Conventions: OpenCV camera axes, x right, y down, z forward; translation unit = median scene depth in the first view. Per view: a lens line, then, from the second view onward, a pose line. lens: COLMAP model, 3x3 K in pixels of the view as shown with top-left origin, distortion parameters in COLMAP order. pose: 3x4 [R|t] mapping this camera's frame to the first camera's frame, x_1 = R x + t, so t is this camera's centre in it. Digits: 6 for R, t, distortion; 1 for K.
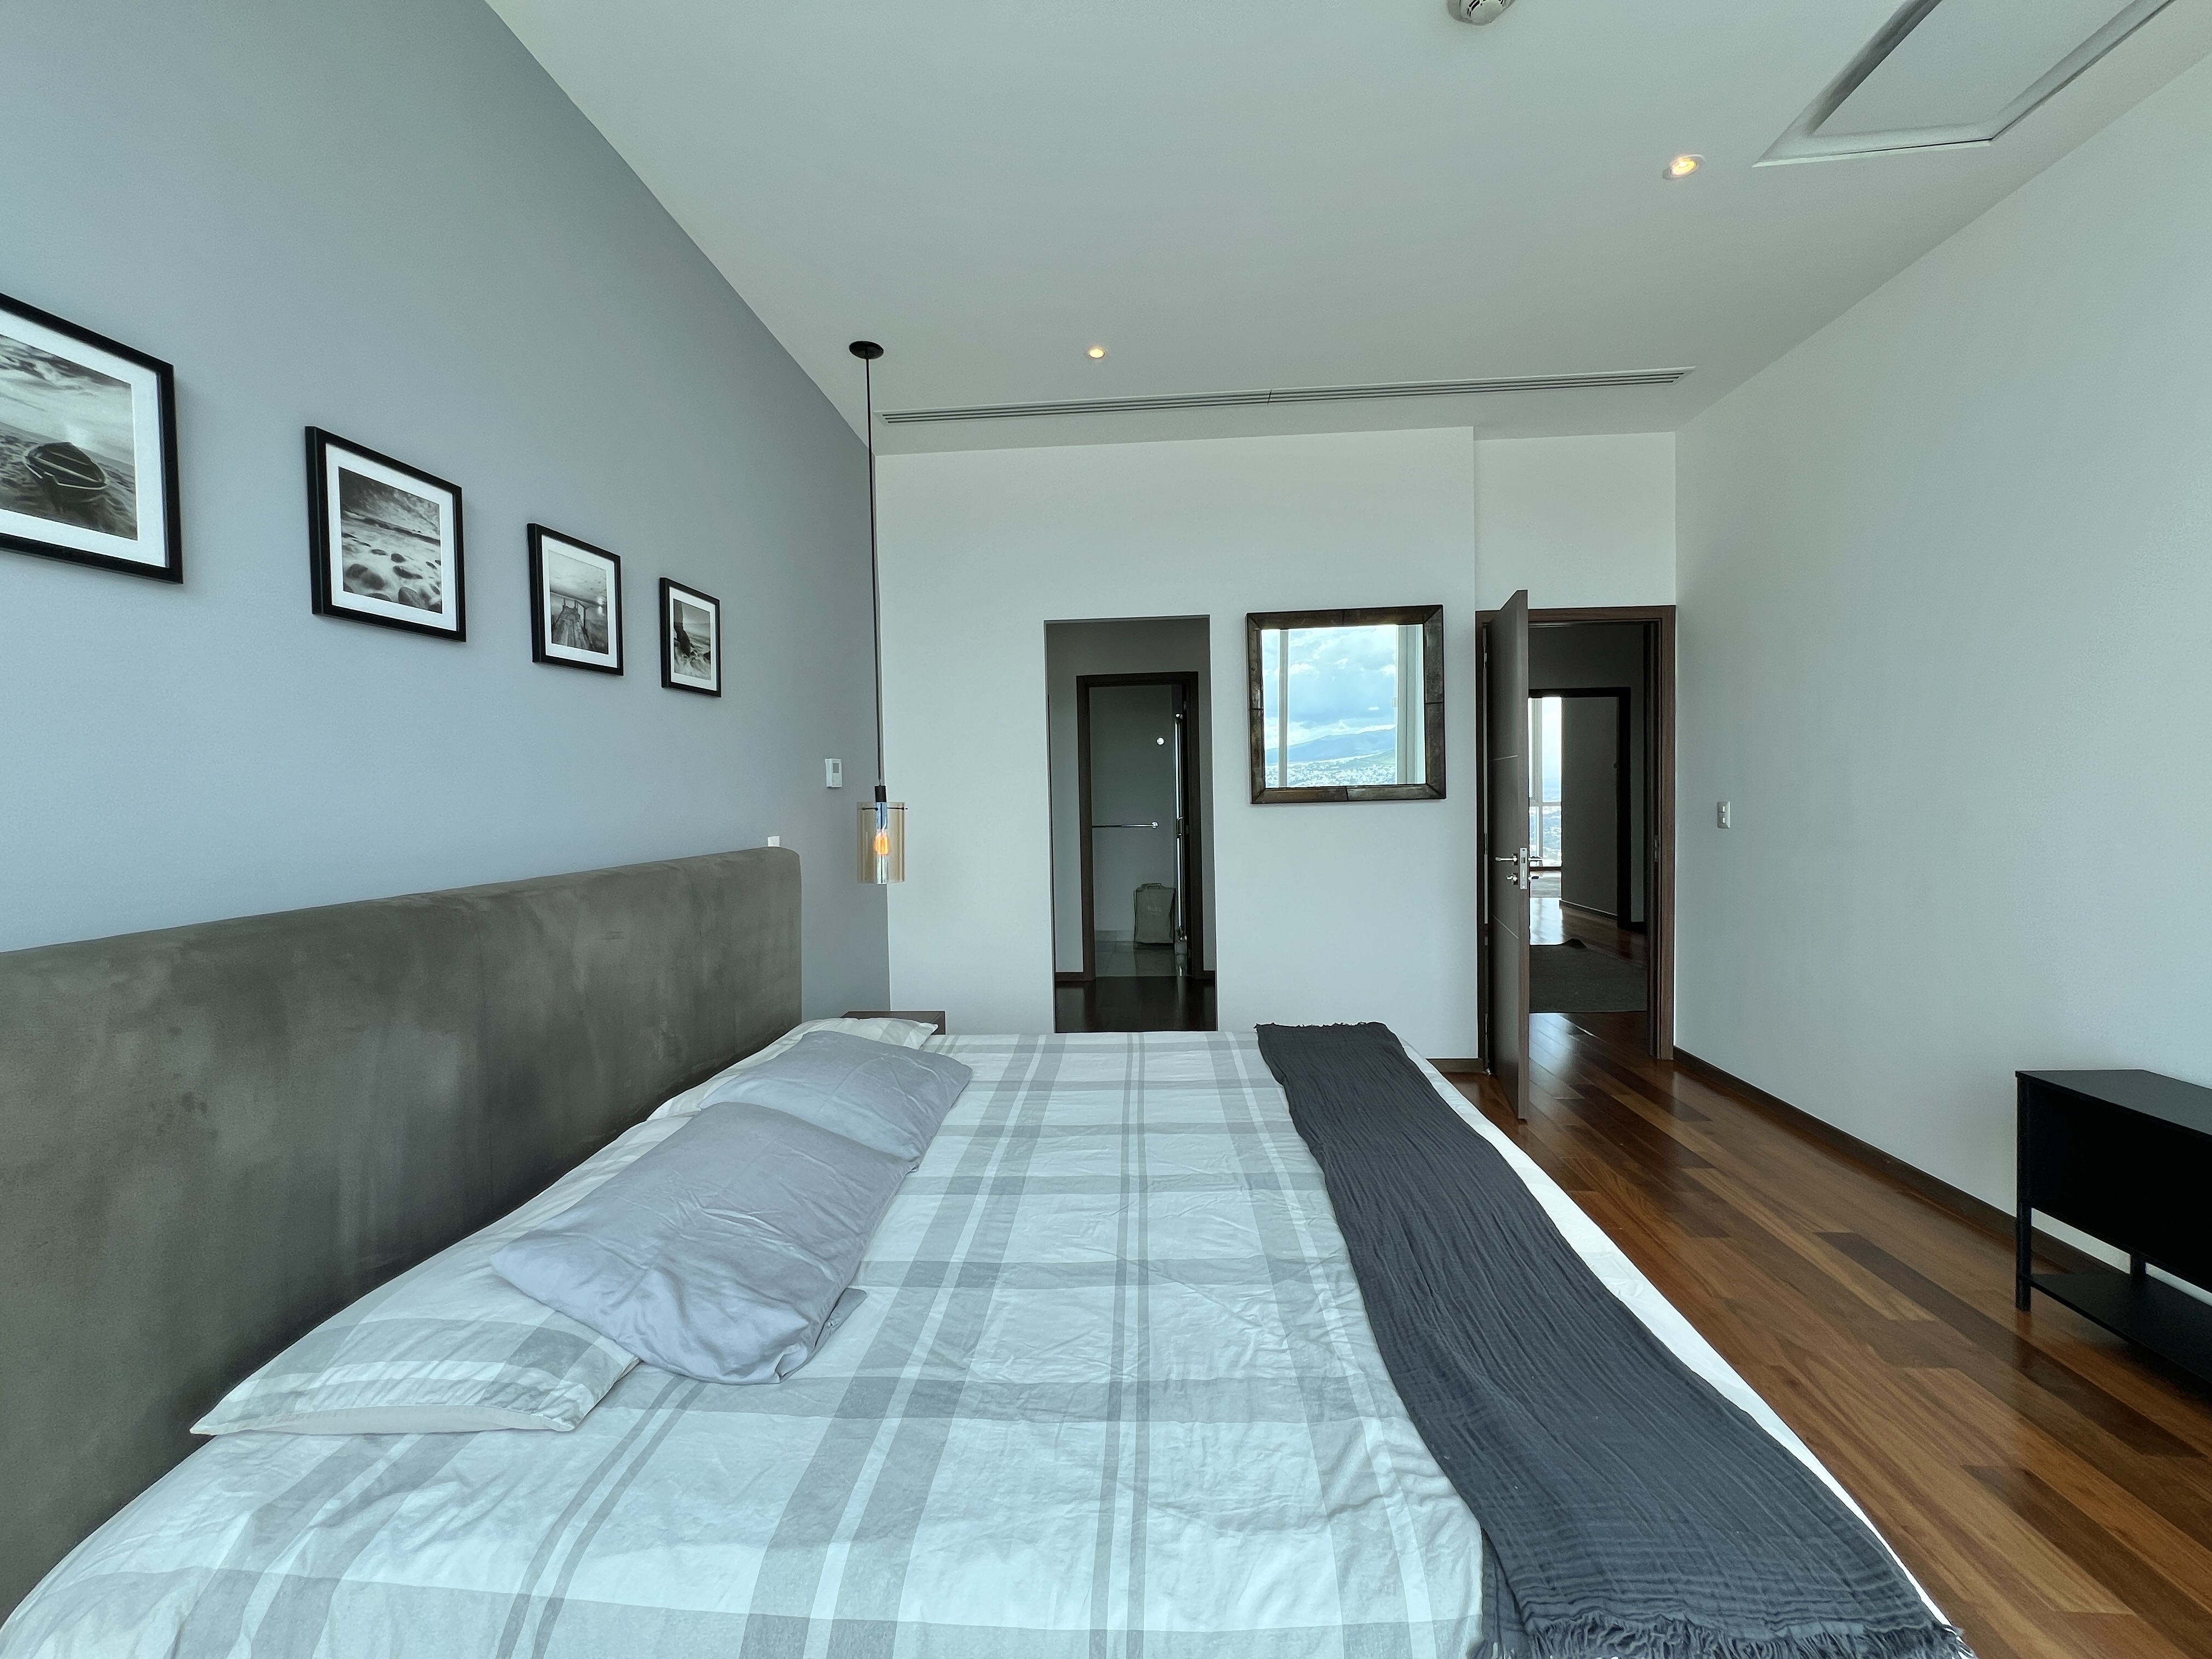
lens RADIAL K [[883.8, 0, 1094.2], [0, 883.8, 819.6], [0, 0, 1]] dist [-0.002826, 0.000635]
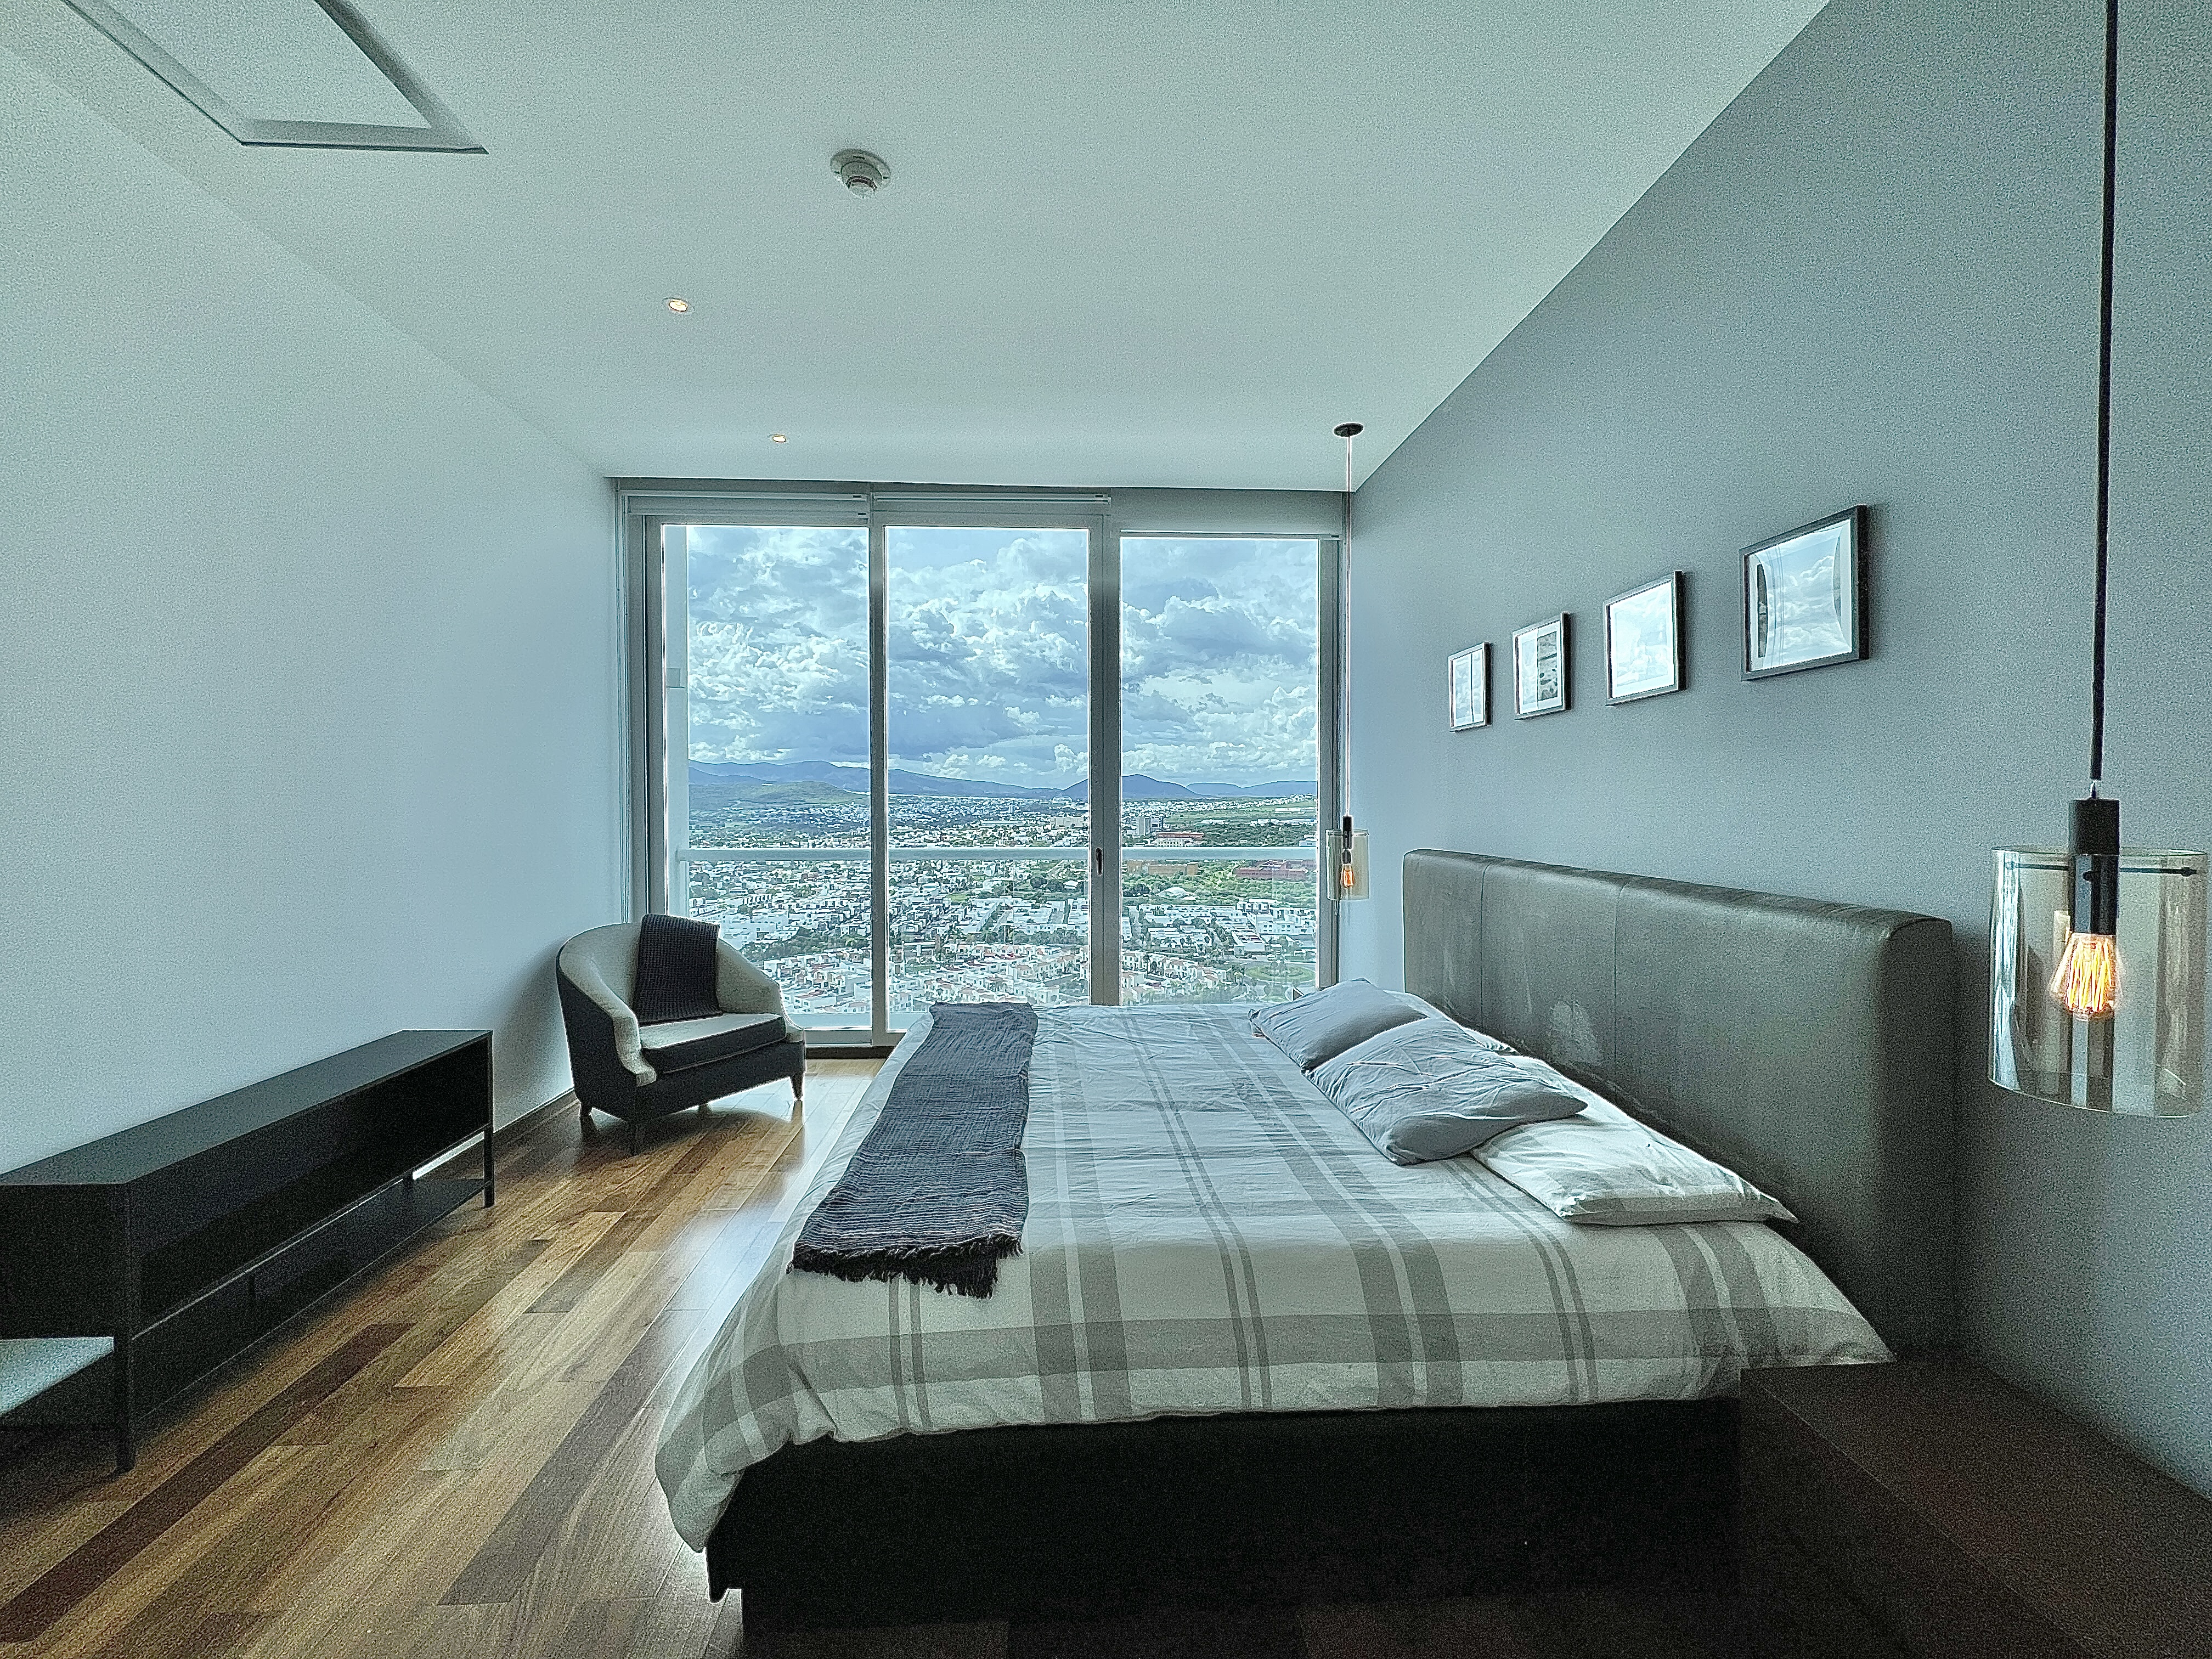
lens RADIAL K [[883.8, 0, 1090.6], [0, 883.8, 808.3], [0, 0, 1]] dist [-0.002826, 0.000635]
pose [[-0.992489, 0.021290, -0.120465, 0.256050], [0.017017, 0.999193, 0.036386, -0.079196], [0.121143, 0.034063, -0.992051, 1.985412]]
